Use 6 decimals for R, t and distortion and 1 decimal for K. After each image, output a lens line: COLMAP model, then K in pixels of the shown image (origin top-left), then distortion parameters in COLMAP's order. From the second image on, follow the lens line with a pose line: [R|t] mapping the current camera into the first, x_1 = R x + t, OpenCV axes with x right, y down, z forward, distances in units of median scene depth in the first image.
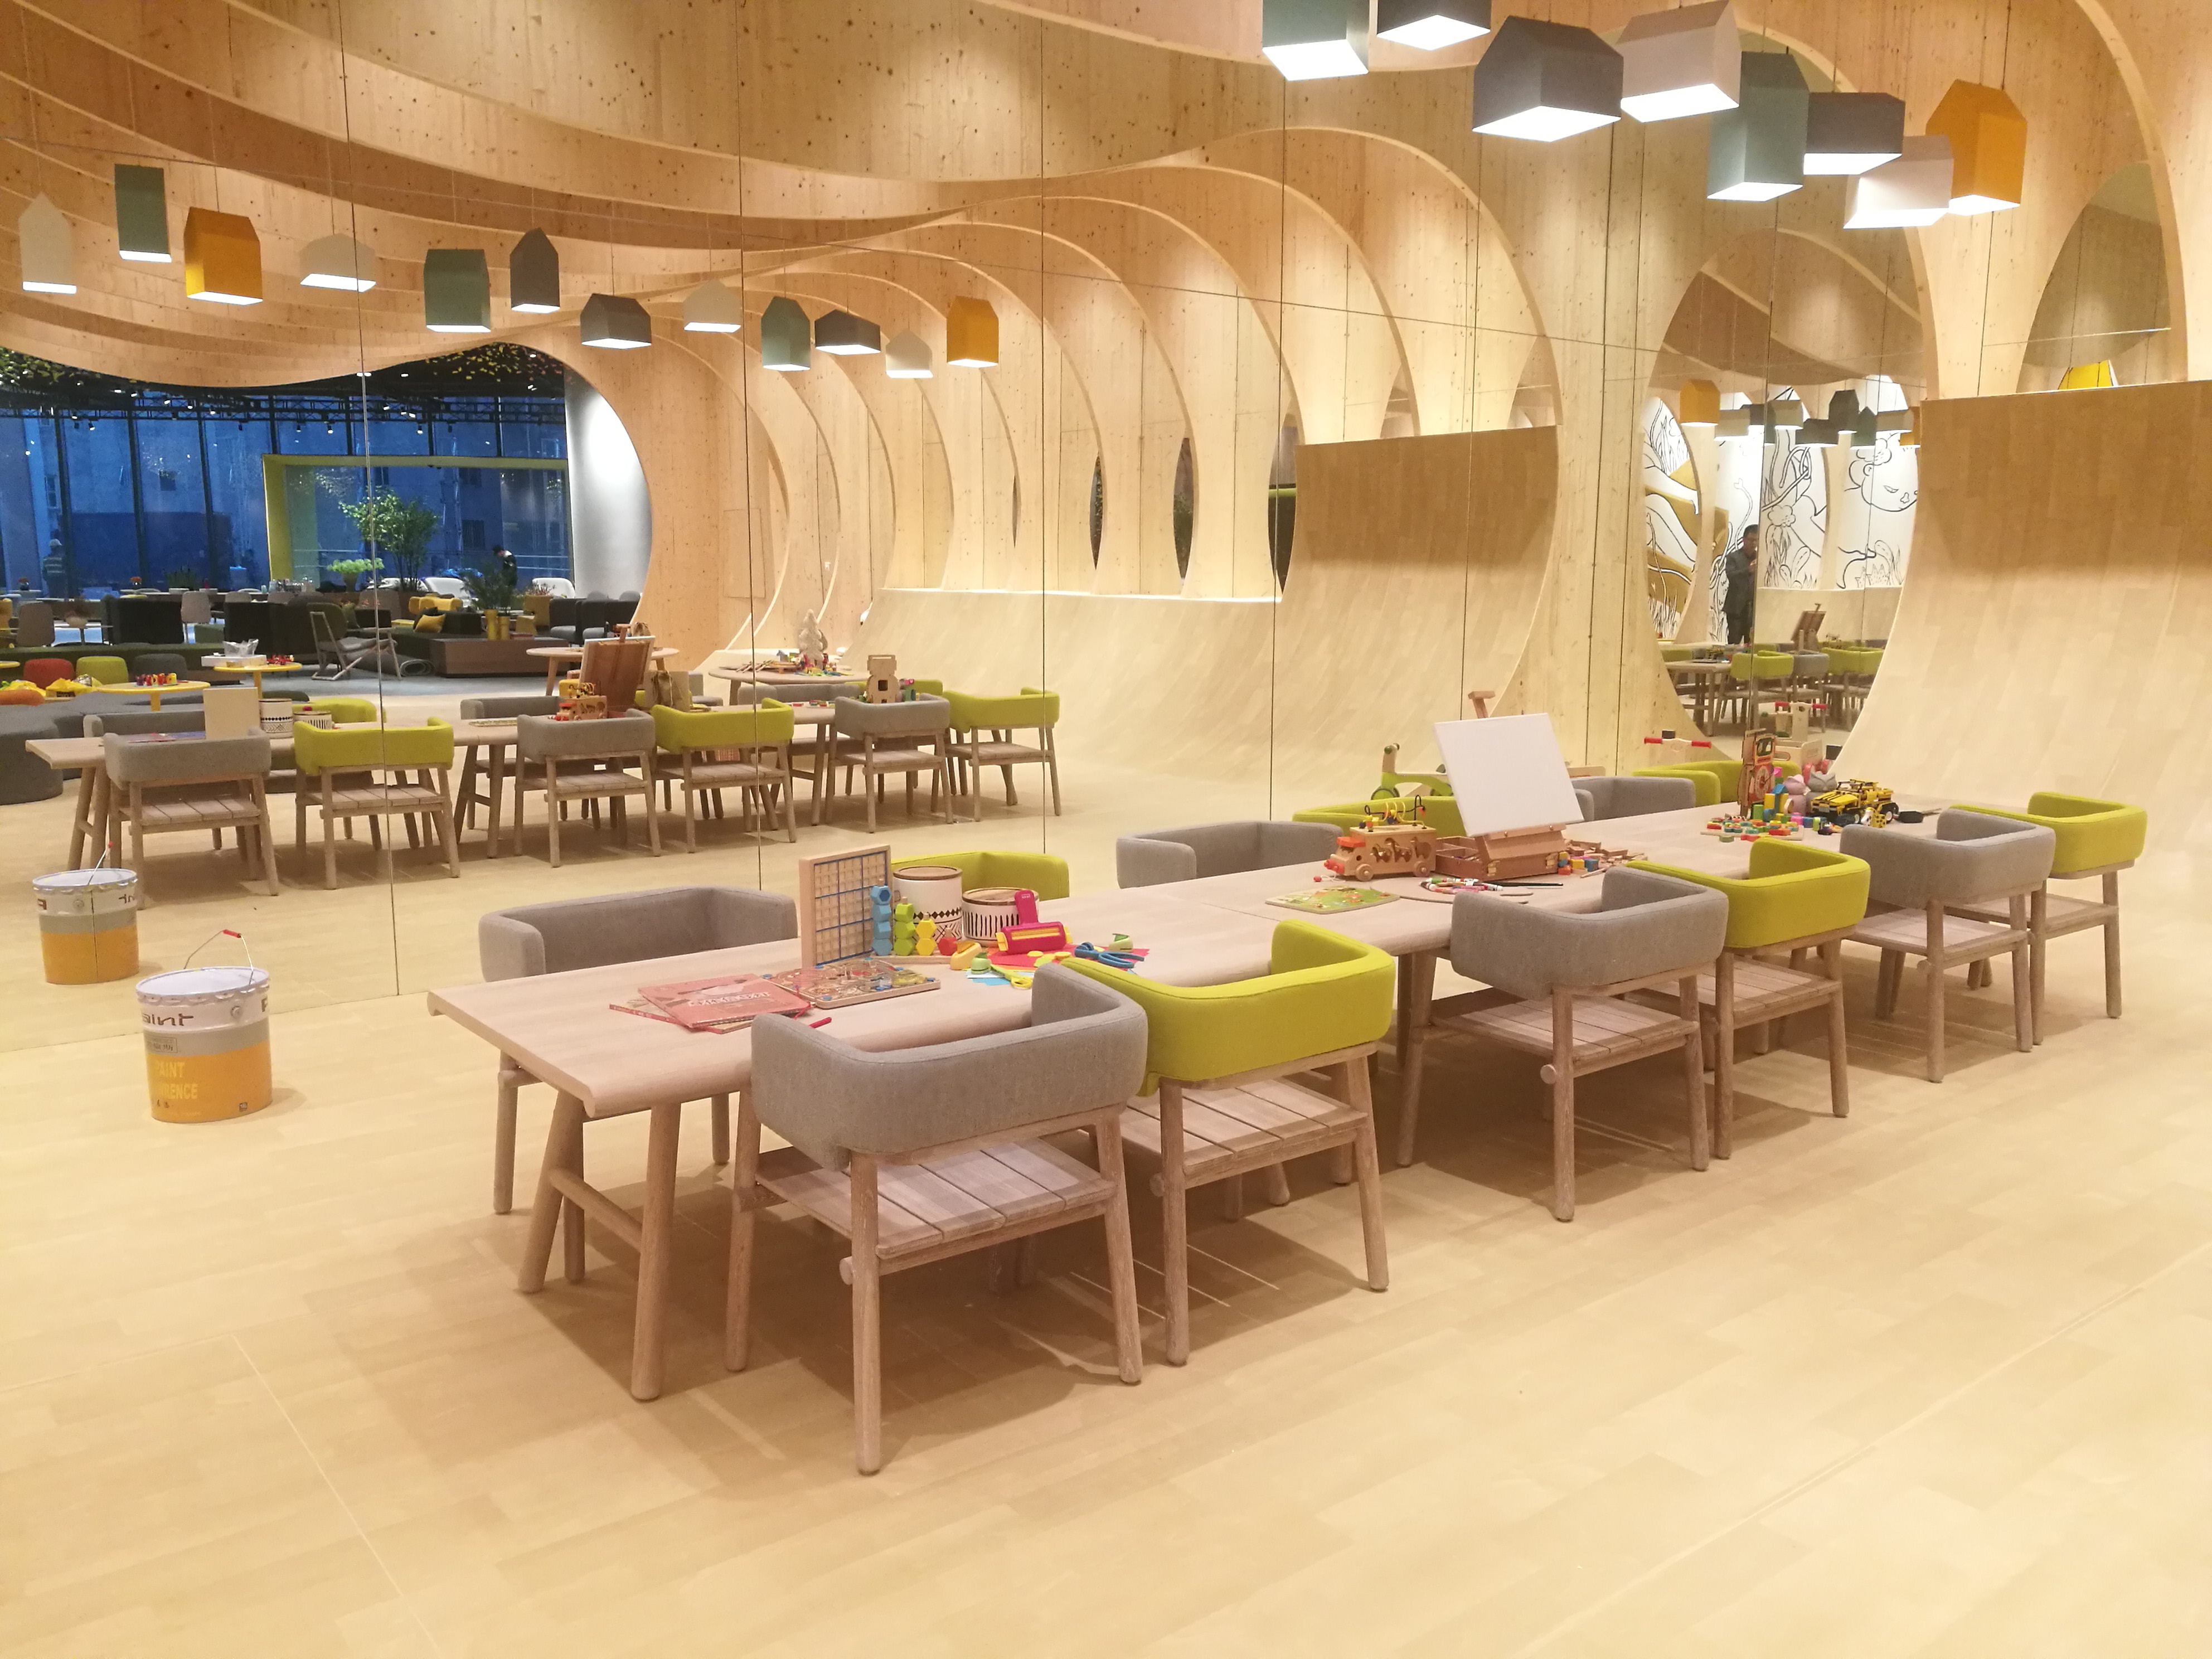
lens RADIAL K [[1723.4, 0, 1089.1], [0, 1723.4, 822.2], [0, 0, 1]] dist [-0.006221, 0.023638]
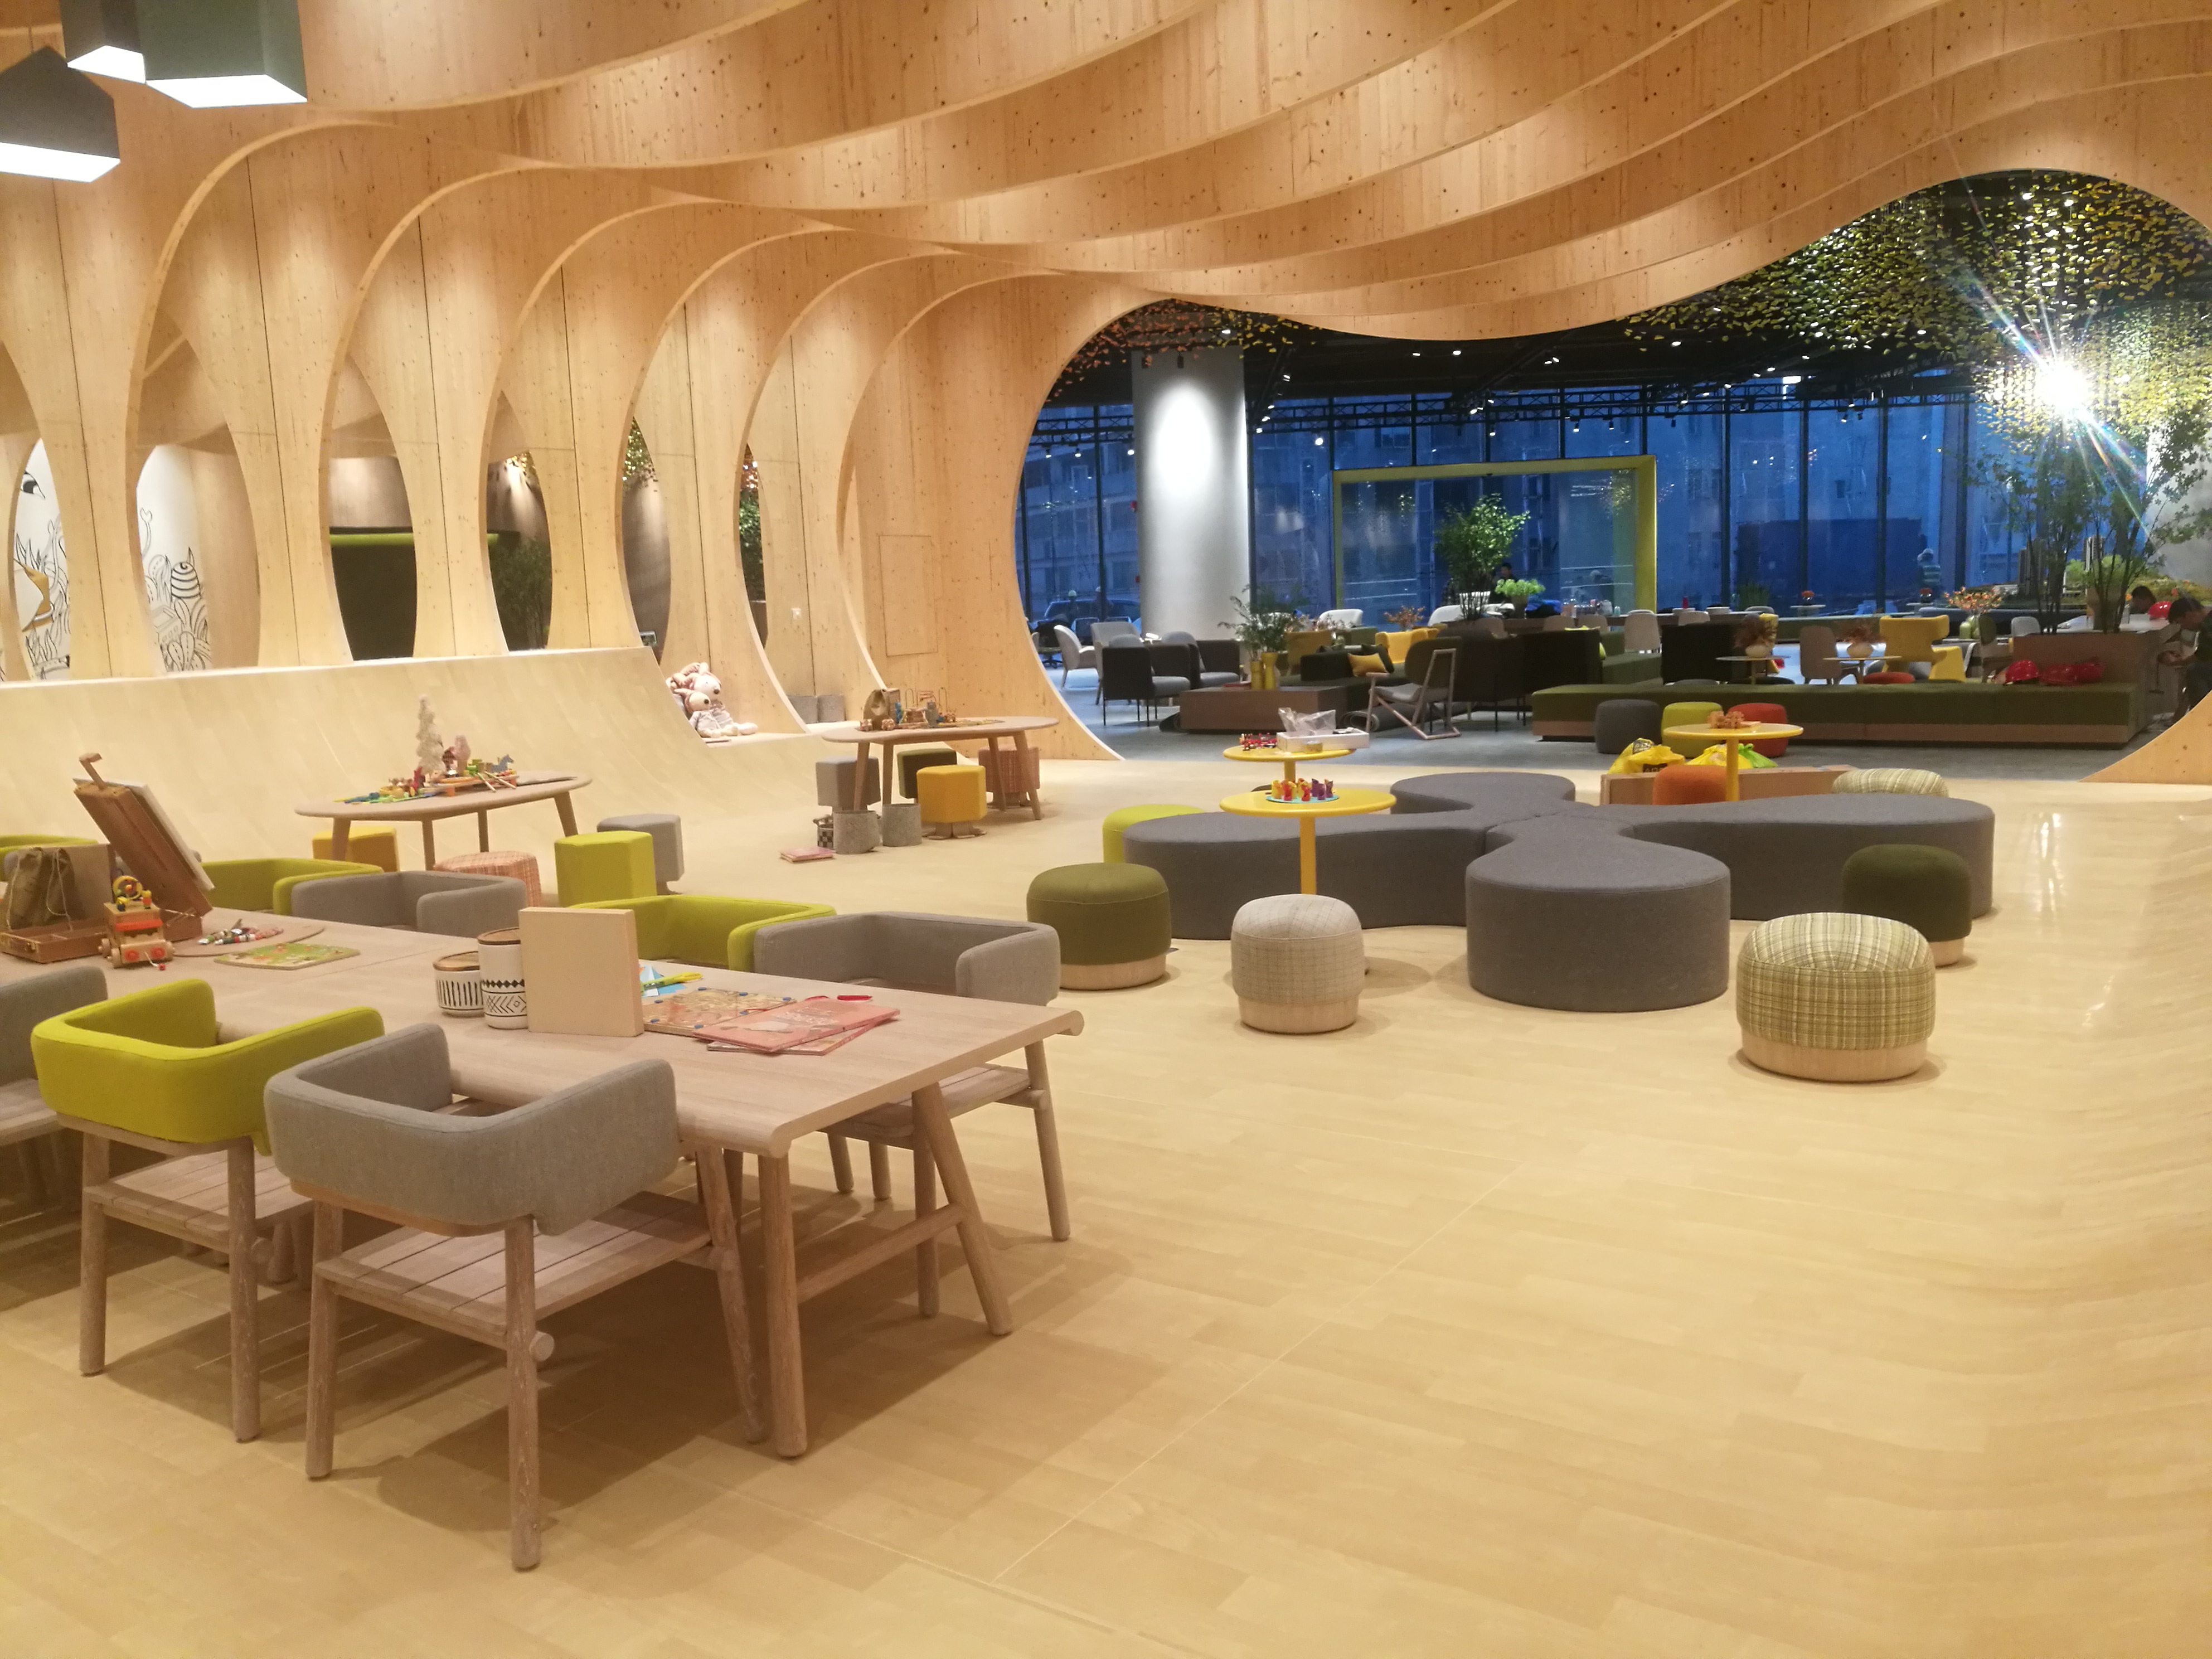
lens RADIAL K [[1723.4, 0, 1103.2], [0, 1723.4, 842.7], [0, 0, 1]] dist [-0.006221, 0.023638]
pose [[-0.313331, -0.122343, 0.941730, -0.522739], [0.172781, 0.967770, 0.183214, -0.064743], [-0.933793, 0.220120, -0.282094, 0.485317]]
